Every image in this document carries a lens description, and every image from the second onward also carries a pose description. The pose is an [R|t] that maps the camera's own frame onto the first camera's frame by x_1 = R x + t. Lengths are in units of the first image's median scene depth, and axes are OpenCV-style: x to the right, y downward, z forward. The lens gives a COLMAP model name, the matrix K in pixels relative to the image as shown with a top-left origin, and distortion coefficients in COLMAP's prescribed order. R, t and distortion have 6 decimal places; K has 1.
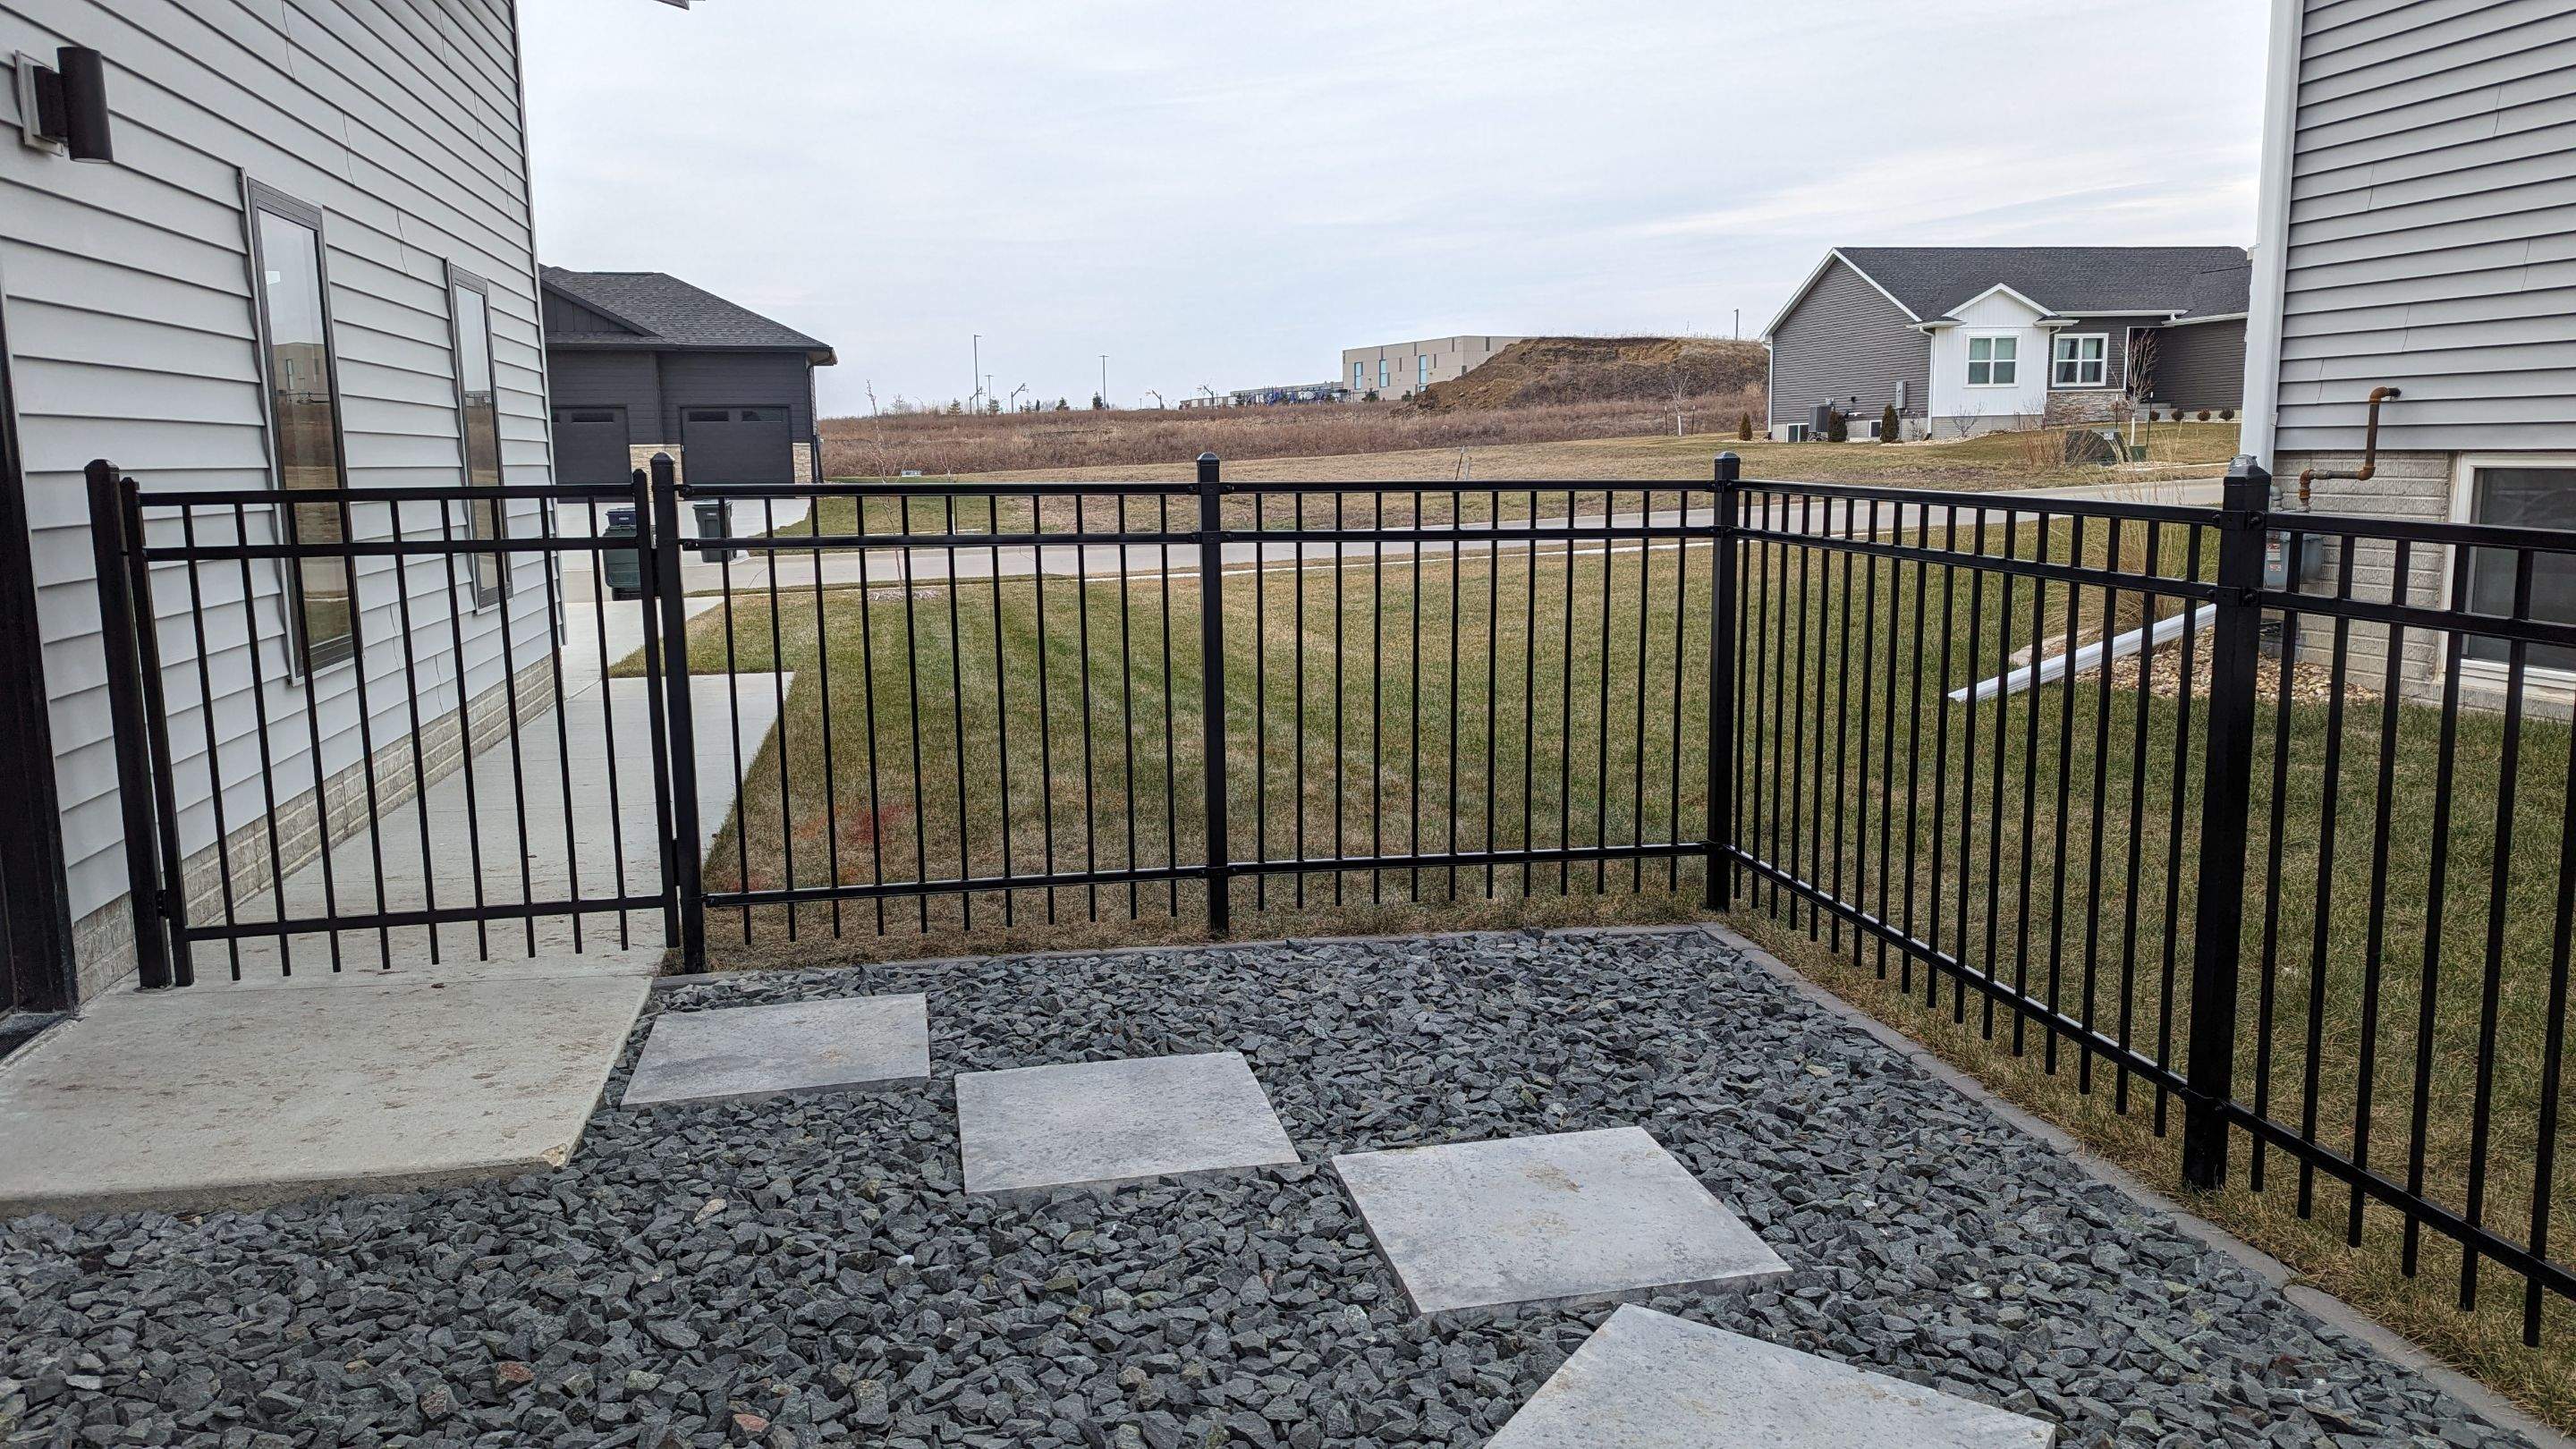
lens RADIAL K [[1816.4, 0, 1294.7], [0, 1816.4, 726.6], [0, 0, 1]] dist [0.081300, -0.078077]
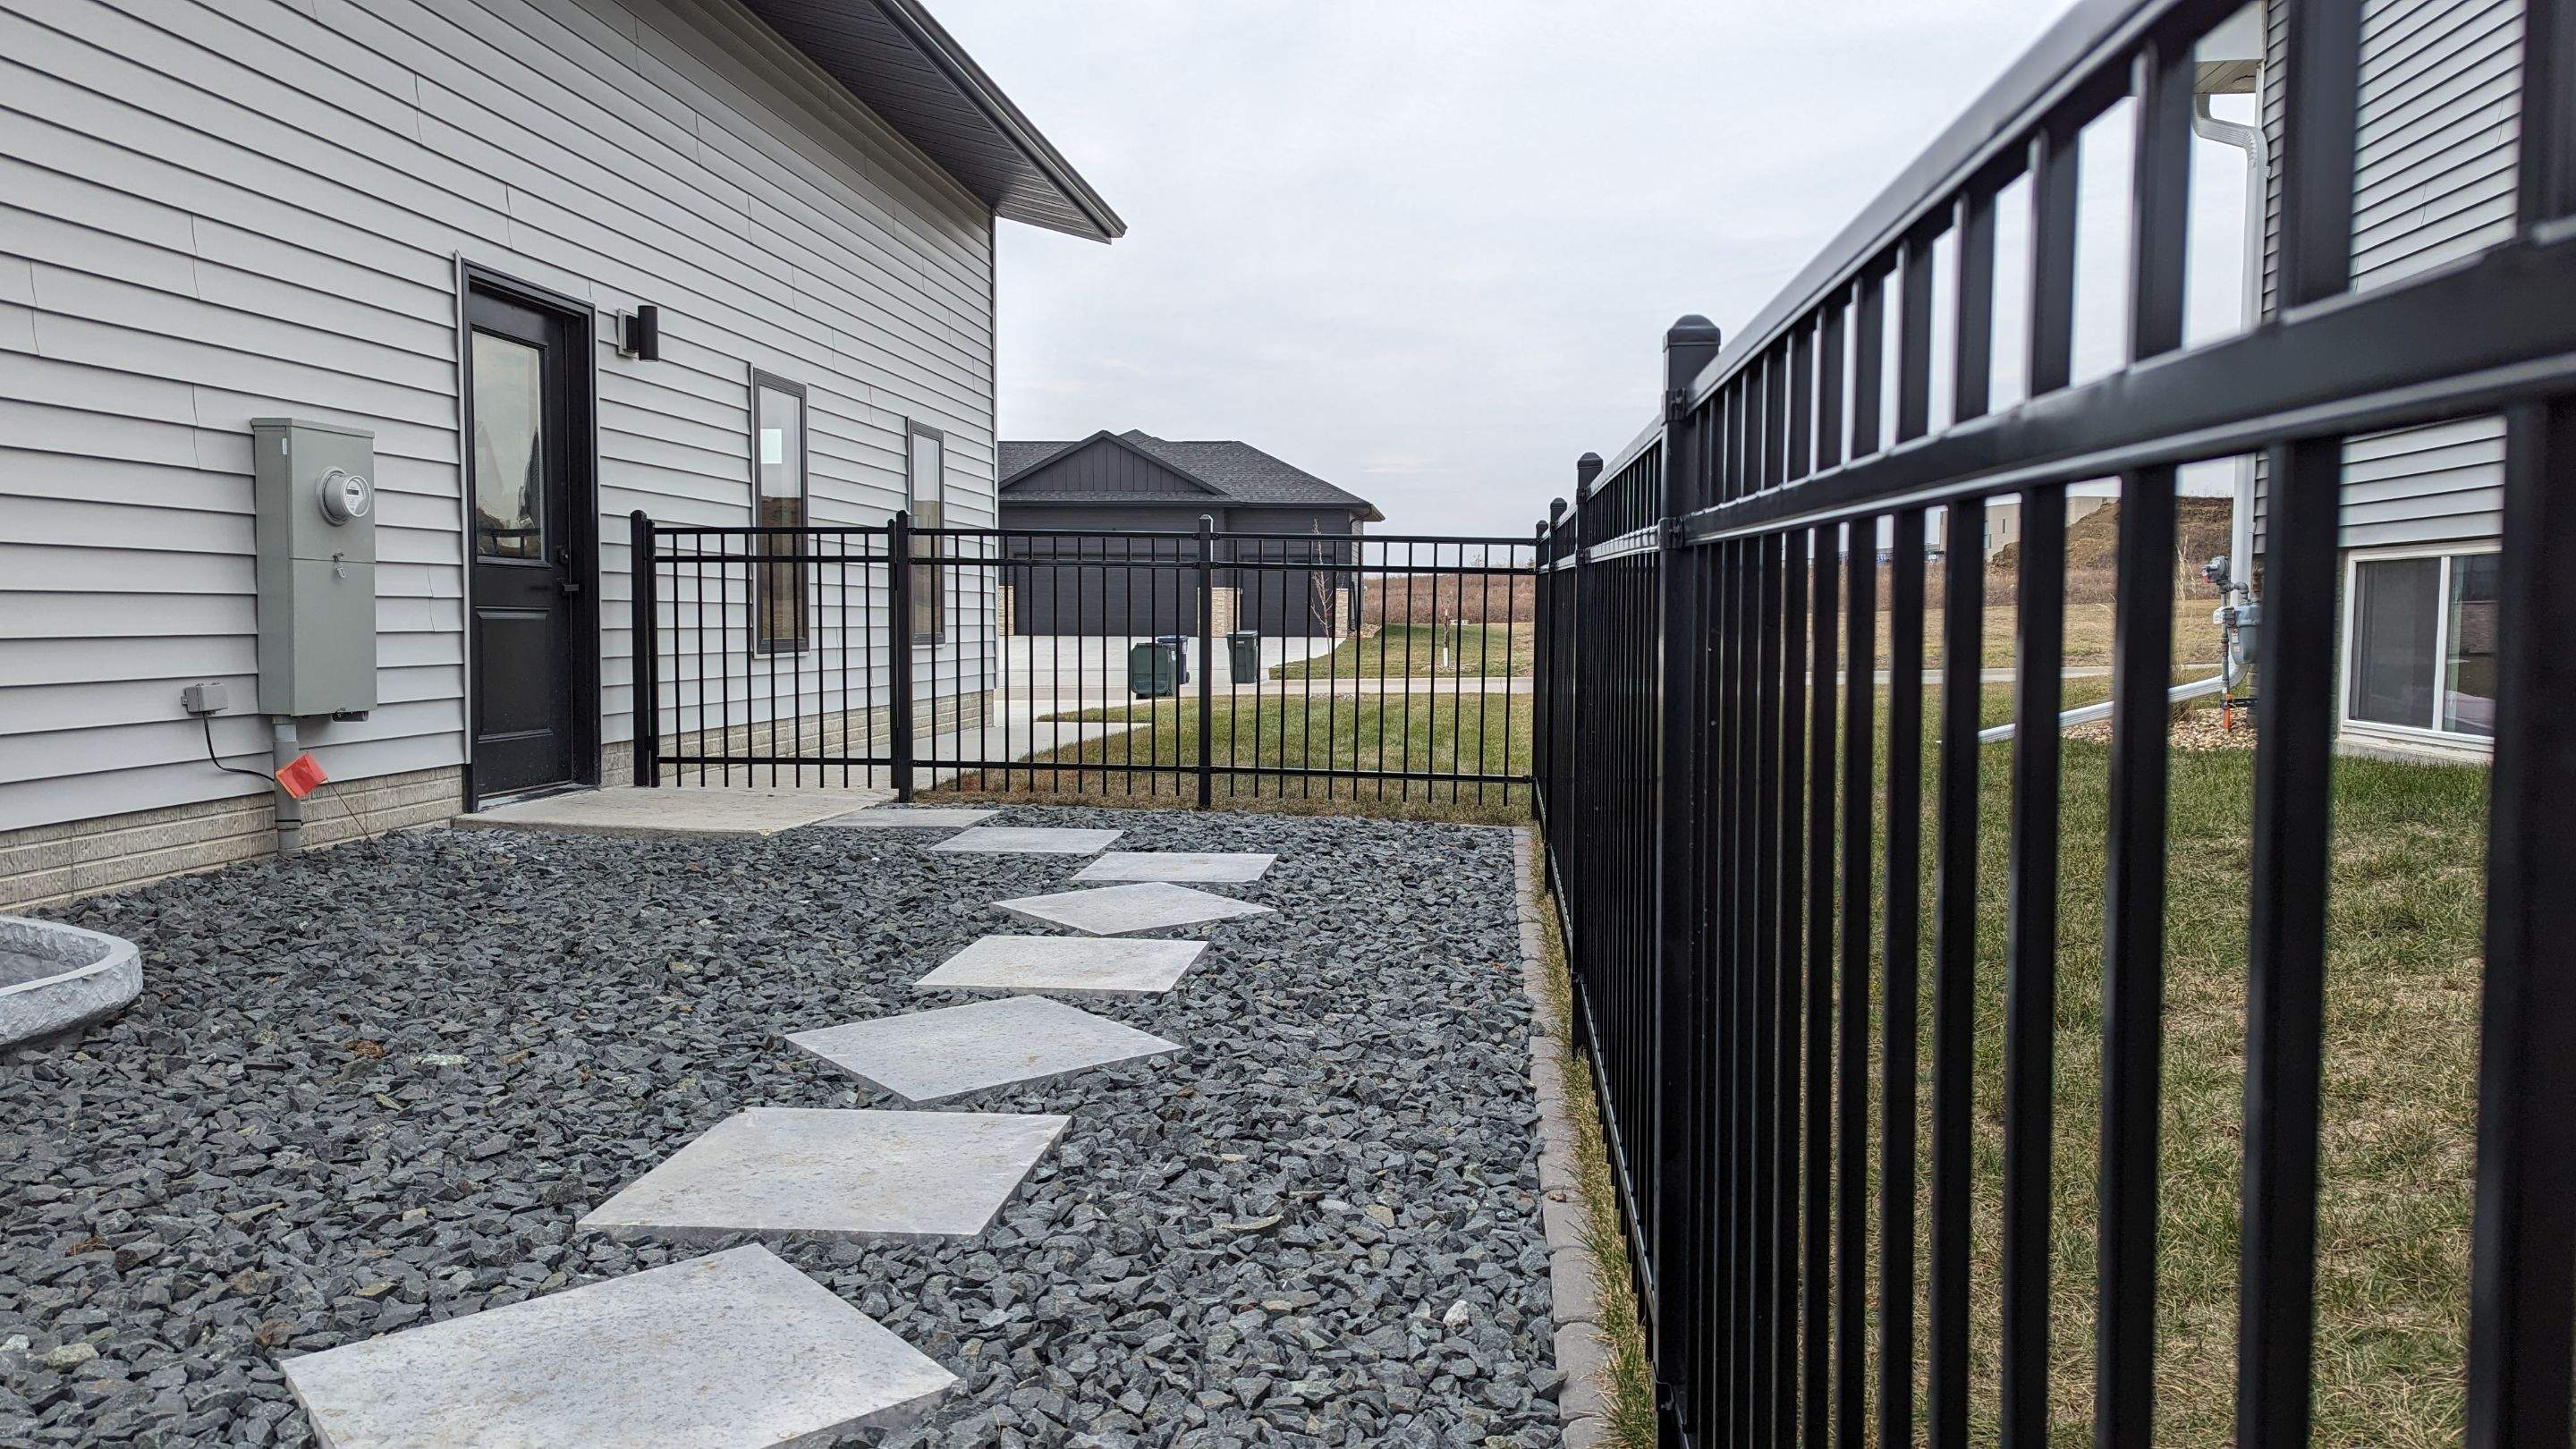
lens RADIAL K [[1816.4, 0, 1316.1], [0, 1816.4, 721.5], [0, 0, 1]] dist [0.081300, -0.078077]
pose [[0.952569, 0.038526, -0.301875, 0.580707], [-0.065375, 0.994701, -0.079342, 0.170080], [0.297219, 0.095314, 0.950040, -0.559359]]
